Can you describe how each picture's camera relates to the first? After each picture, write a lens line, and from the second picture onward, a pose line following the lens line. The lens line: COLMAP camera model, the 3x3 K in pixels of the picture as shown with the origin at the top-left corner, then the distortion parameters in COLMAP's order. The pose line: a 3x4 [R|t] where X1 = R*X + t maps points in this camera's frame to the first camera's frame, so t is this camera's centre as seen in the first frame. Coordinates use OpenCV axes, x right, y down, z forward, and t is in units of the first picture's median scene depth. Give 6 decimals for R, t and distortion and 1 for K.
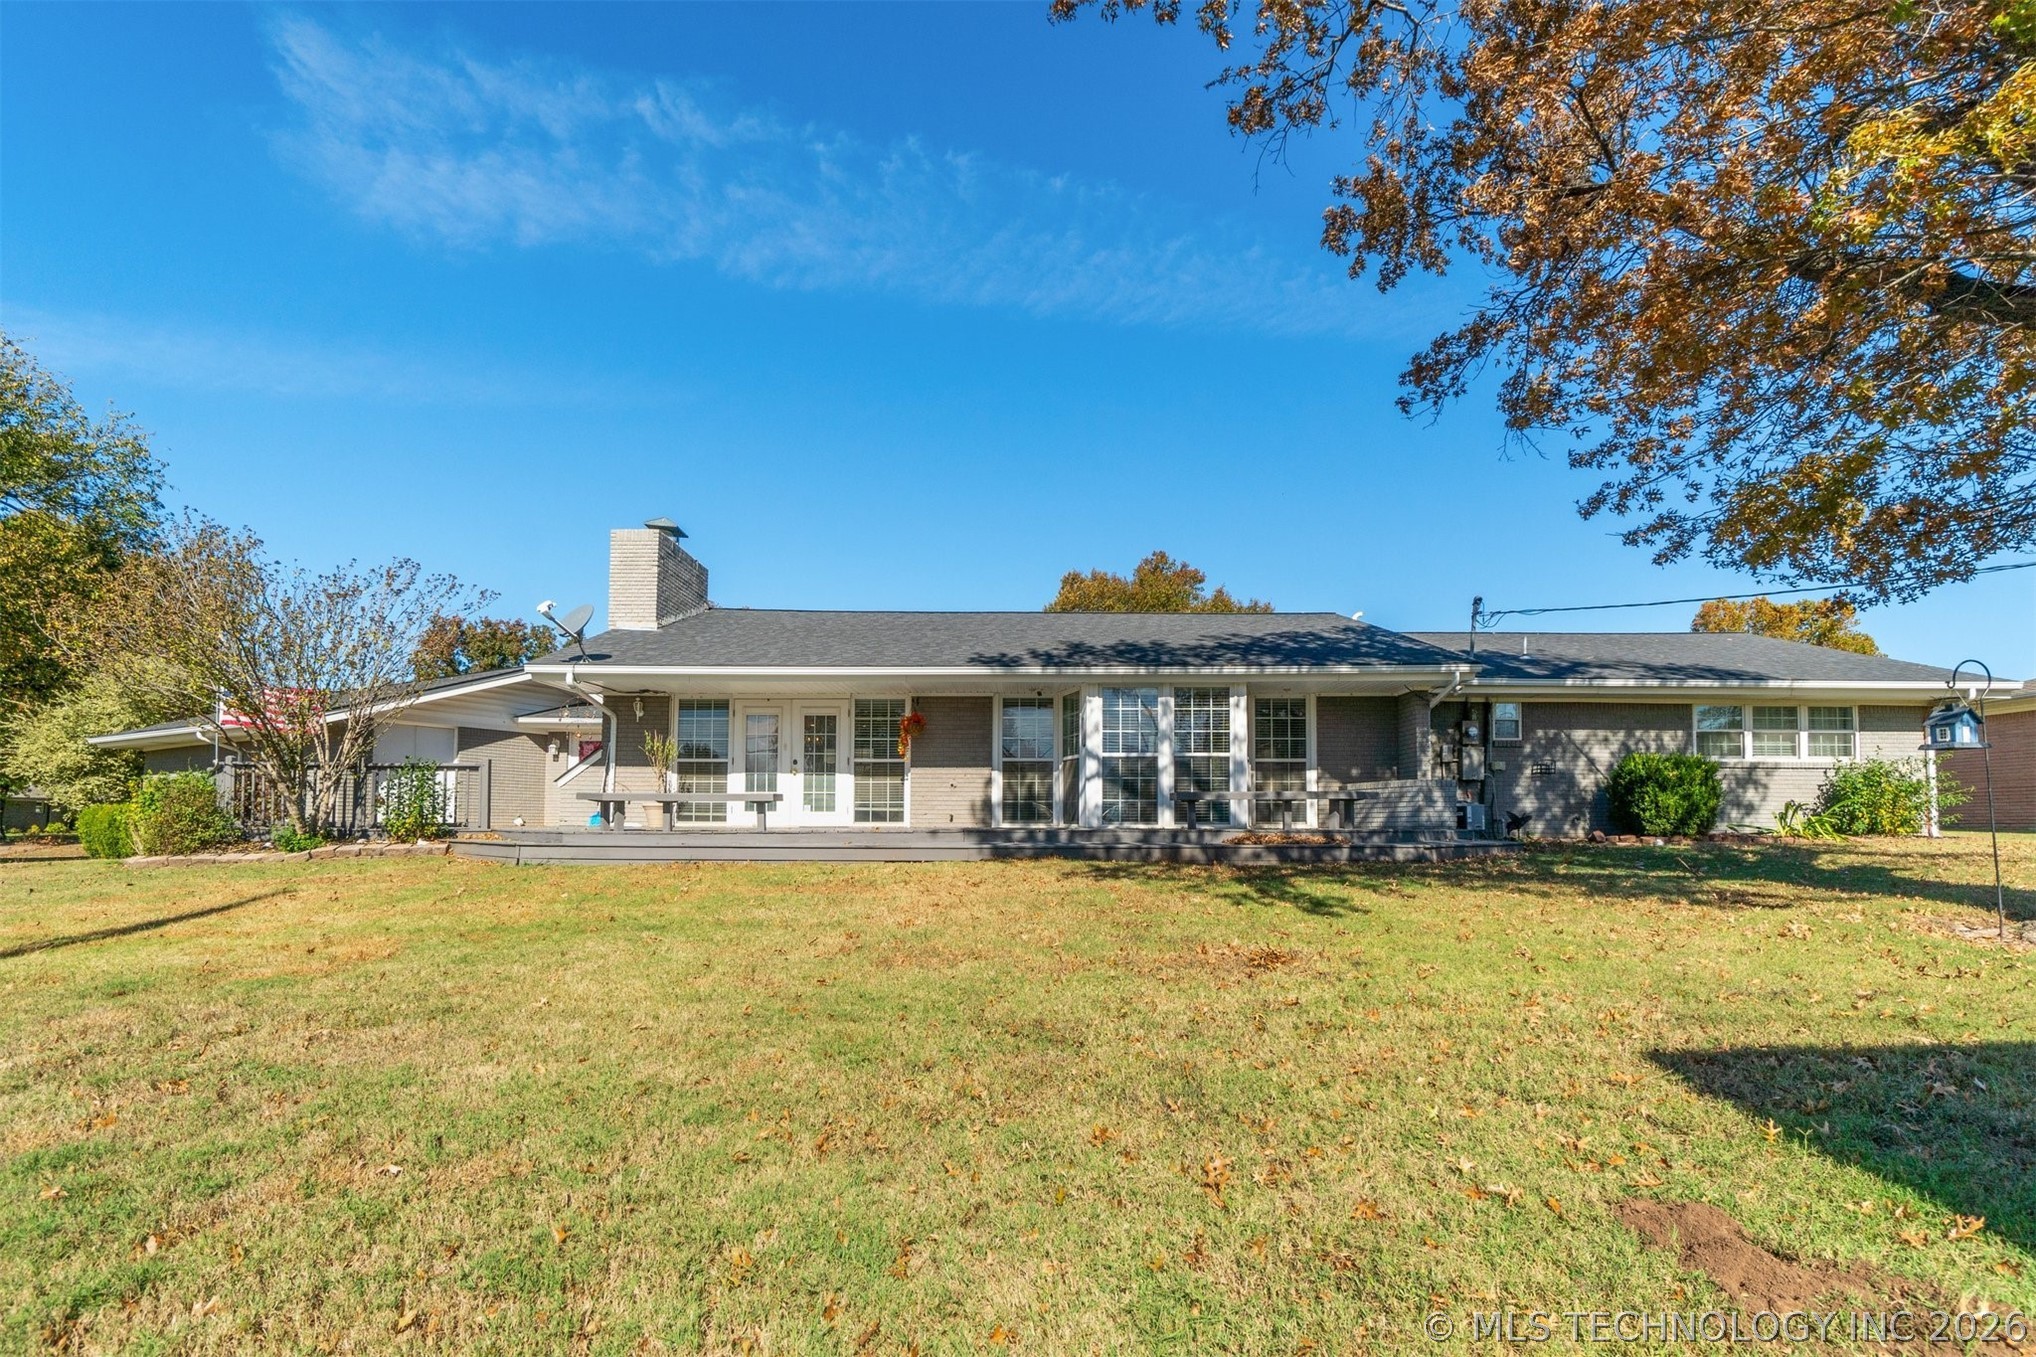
lens RADIAL K [[937.2, 0, 1018.0], [0, 937.2, 678.5], [0, 0, 1]] dist [-0.003682, -0.000184]
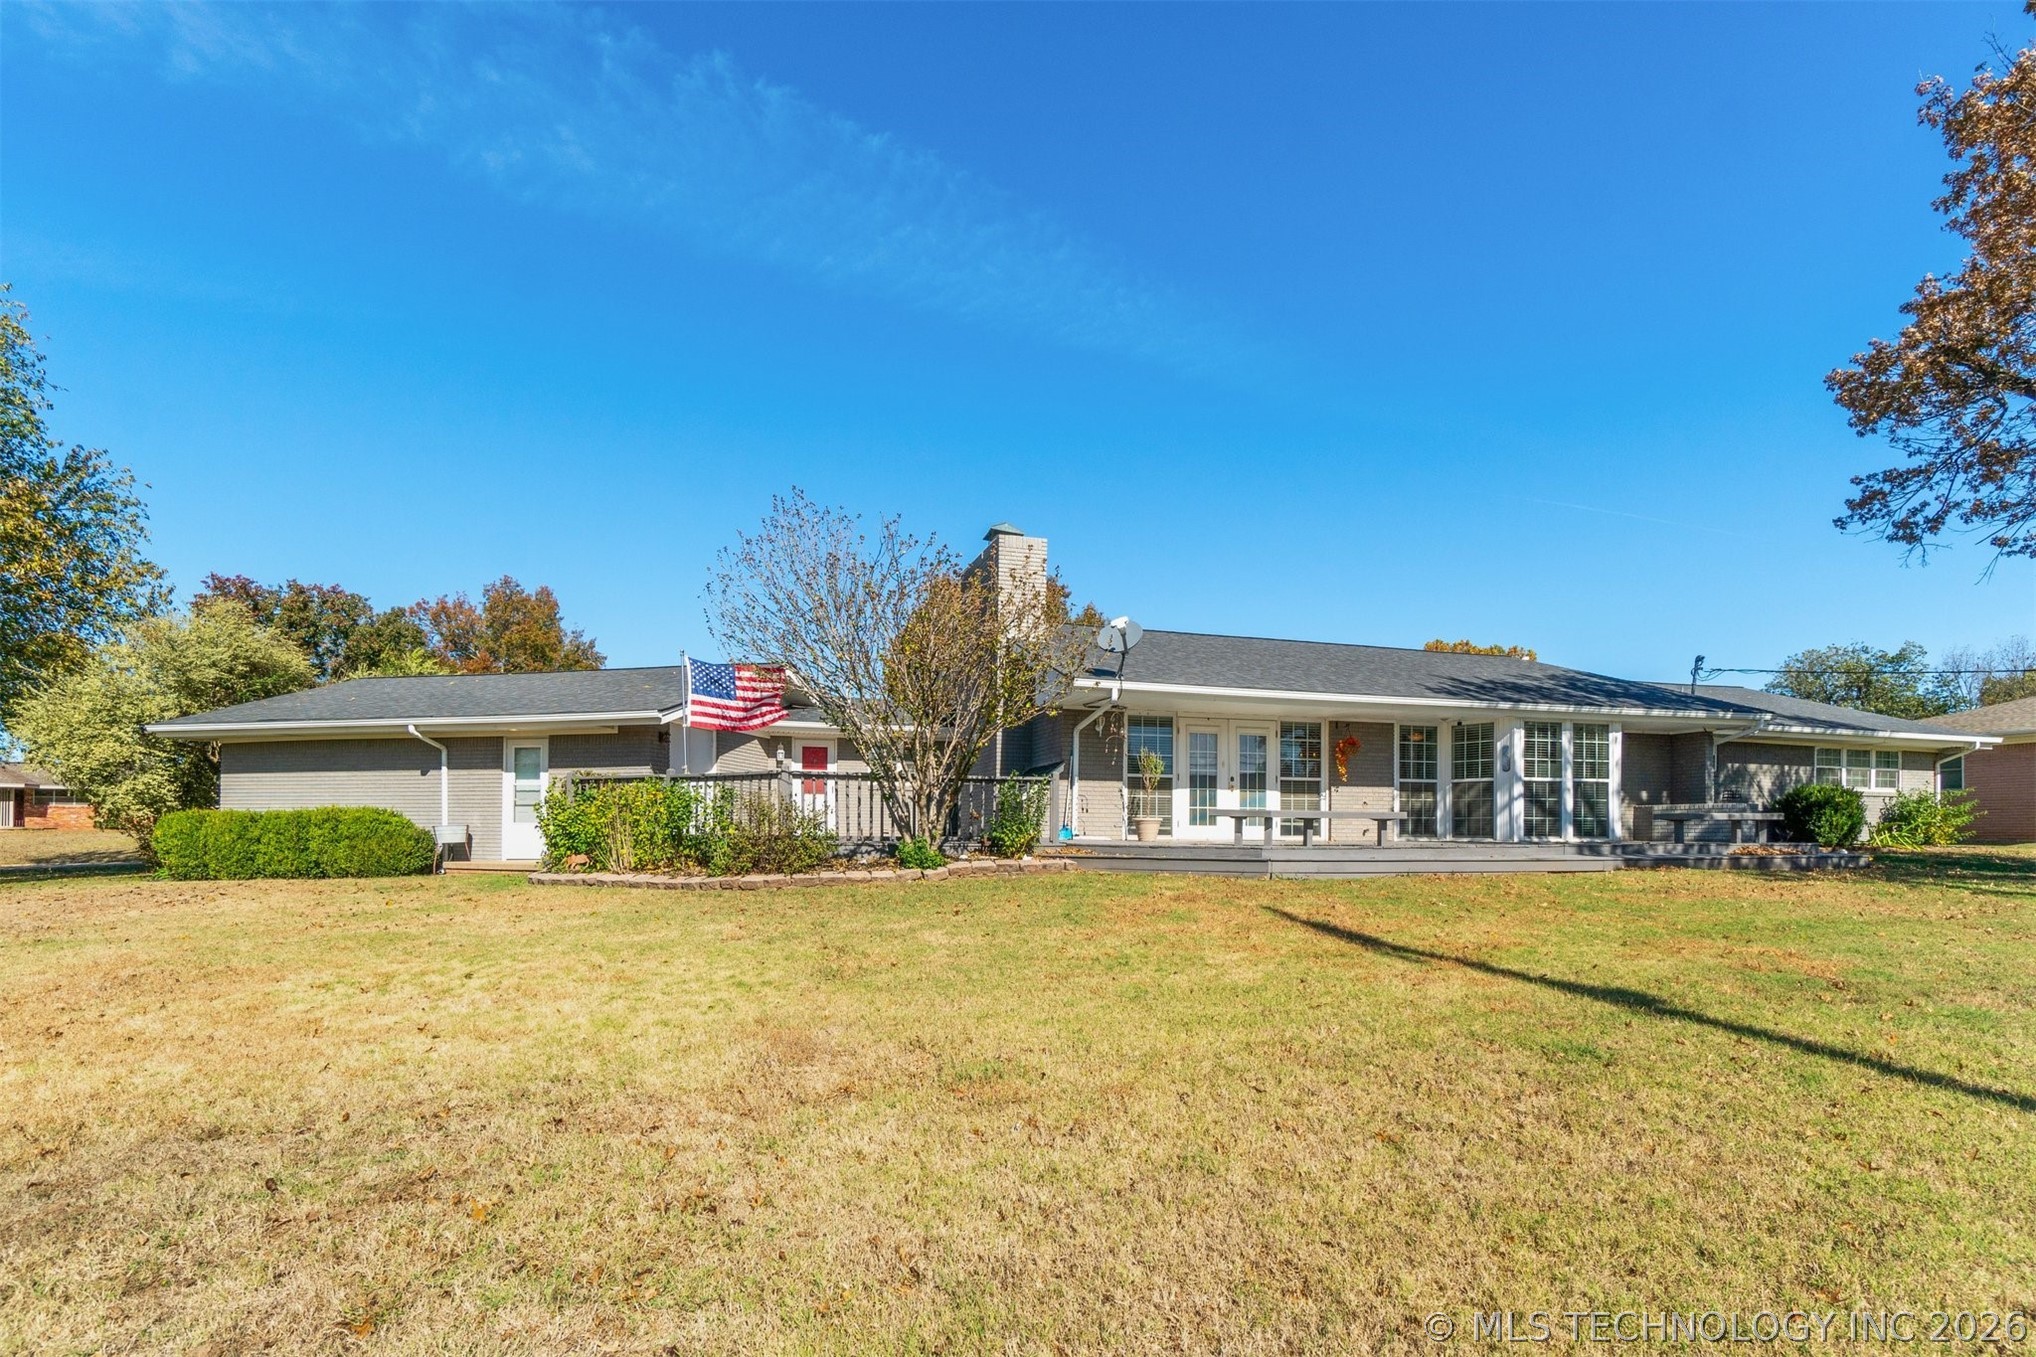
lens RADIAL K [[966.0, 0, 1018.4], [0, 966.0, 761.7], [0, 0, 1]] dist [-0.005531, 0.000334]
pose [[0.955383, 0.022344, 0.294522, -0.753078], [-0.046563, 0.996060, 0.075478, -0.001143], [-0.291675, -0.085825, 0.952659, 0.034469]]
